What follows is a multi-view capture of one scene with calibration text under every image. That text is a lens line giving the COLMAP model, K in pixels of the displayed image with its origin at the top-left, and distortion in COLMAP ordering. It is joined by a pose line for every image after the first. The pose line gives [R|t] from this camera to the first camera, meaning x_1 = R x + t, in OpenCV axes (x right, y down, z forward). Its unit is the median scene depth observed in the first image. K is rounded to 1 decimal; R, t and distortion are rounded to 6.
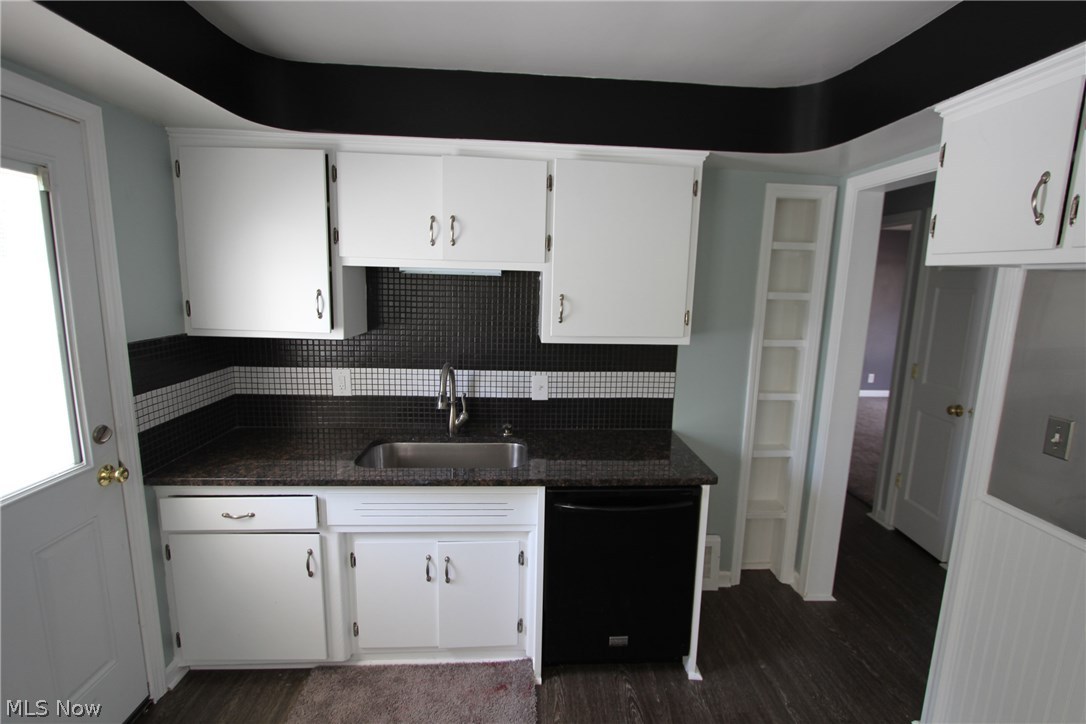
lens RADIAL K [[499.5, 0, 555.9], [0, 499.5, 361.5], [0, 0, 1]] dist [-0.019236, 0.003183]
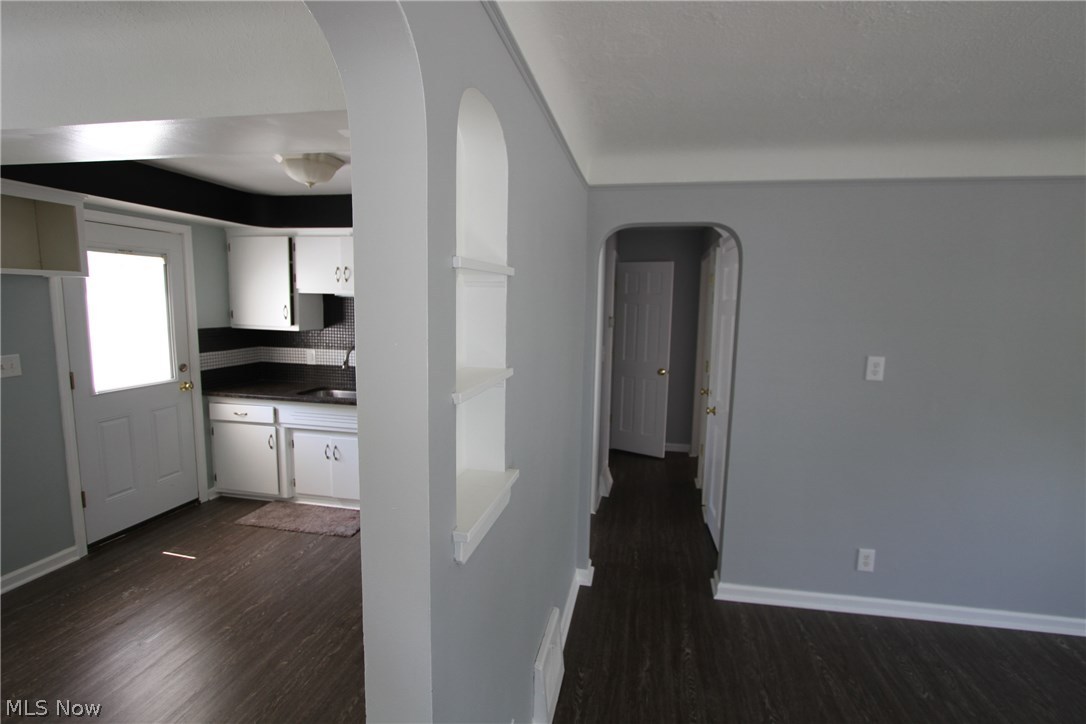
lens RADIAL K [[499.5, 0, 556.1], [0, 499.5, 360.7], [0, 0, 1]] dist [-0.019236, 0.003183]
pose [[0.970057, 0.024783, -0.241609, 1.025741], [-0.036152, 0.998432, -0.042736, 0.119846], [0.240171, 0.050191, 0.969432, -0.632729]]
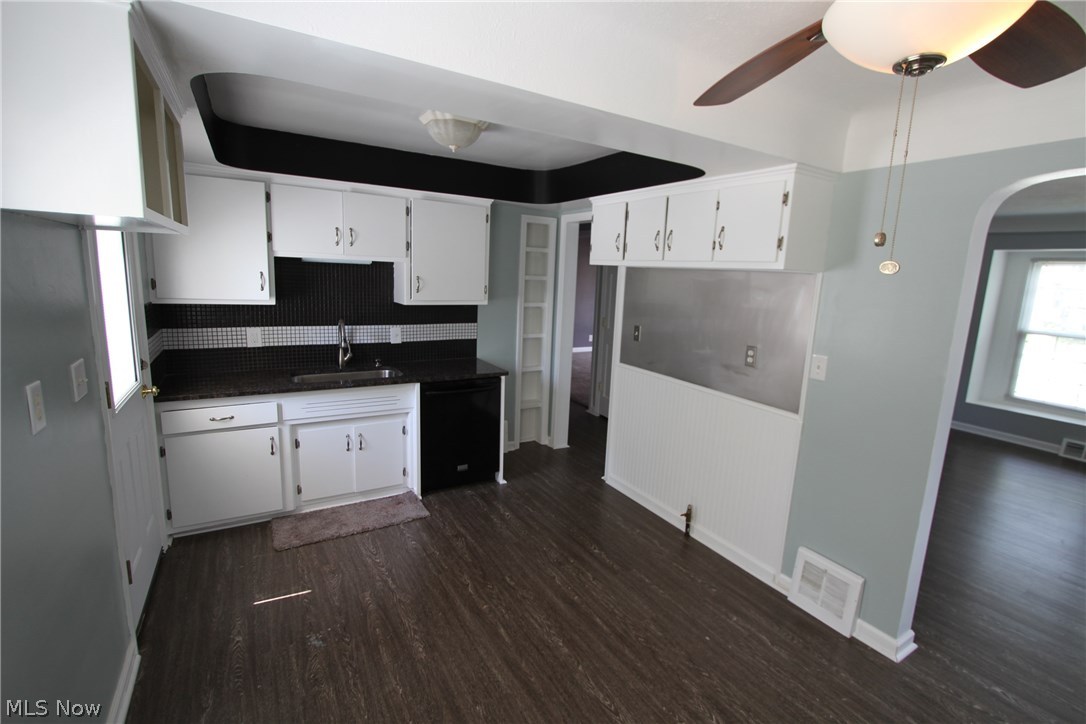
lens RADIAL K [[499.5, 0, 553.2], [0, 499.5, 359.5], [0, 0, 1]] dist [-0.019236, 0.003183]
pose [[0.888652, -0.066988, 0.453664, -0.377352], [0.054782, 0.997696, 0.040011, 0.112022], [-0.455299, -0.010703, 0.890274, -0.764514]]
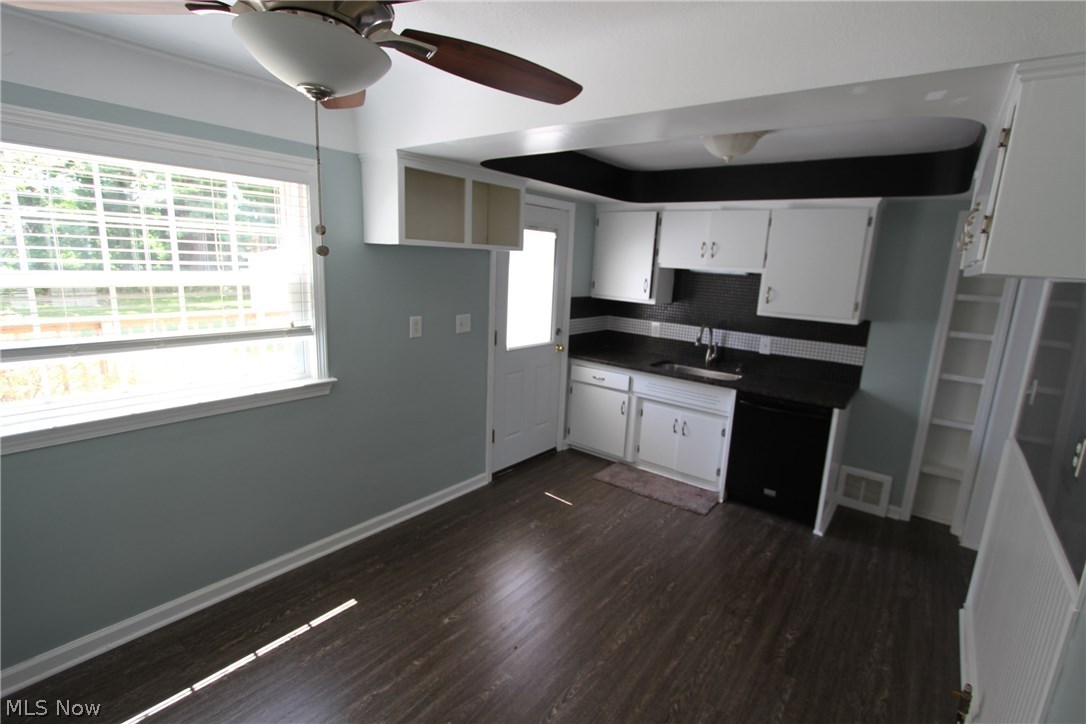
lens RADIAL K [[499.5, 0, 562.3], [0, 499.5, 360.5], [0, 0, 1]] dist [-0.019236, 0.003183]
pose [[0.755991, 0.139968, -0.639442, 0.606866], [-0.134832, 0.989220, 0.057124, 0.115077], [0.640545, 0.043033, 0.766714, -0.763124]]
